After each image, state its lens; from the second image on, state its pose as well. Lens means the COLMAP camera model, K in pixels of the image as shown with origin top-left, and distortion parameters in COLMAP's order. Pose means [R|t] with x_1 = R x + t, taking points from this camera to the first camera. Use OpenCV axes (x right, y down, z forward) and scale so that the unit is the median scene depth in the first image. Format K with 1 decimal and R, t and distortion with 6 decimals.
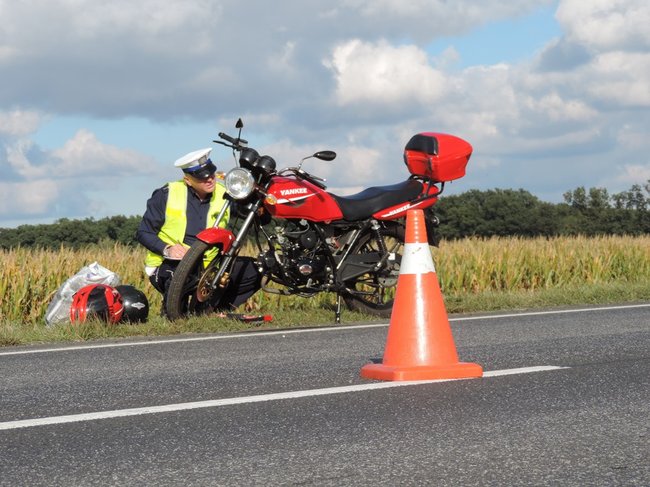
lens RADIAL K [[1859.3, 0, 325.0], [0, 1859.3, 243.5], [0, 0, 1]] dist [0.028798, 0.672070]
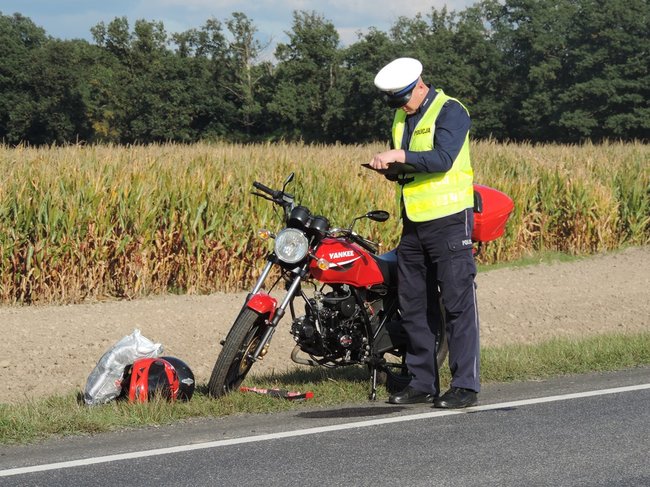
lens RADIAL K [[3213.4, 0, 325.0], [0, 3213.4, 243.5], [0, 0, 1]] dist [0.152170, 2.575230]
pose [[0.976764, 0.040182, 0.210517, -0.343197], [-0.049757, 0.997945, 0.040384, -0.093326], [-0.208461, -0.049921, 0.976756, -0.498471]]
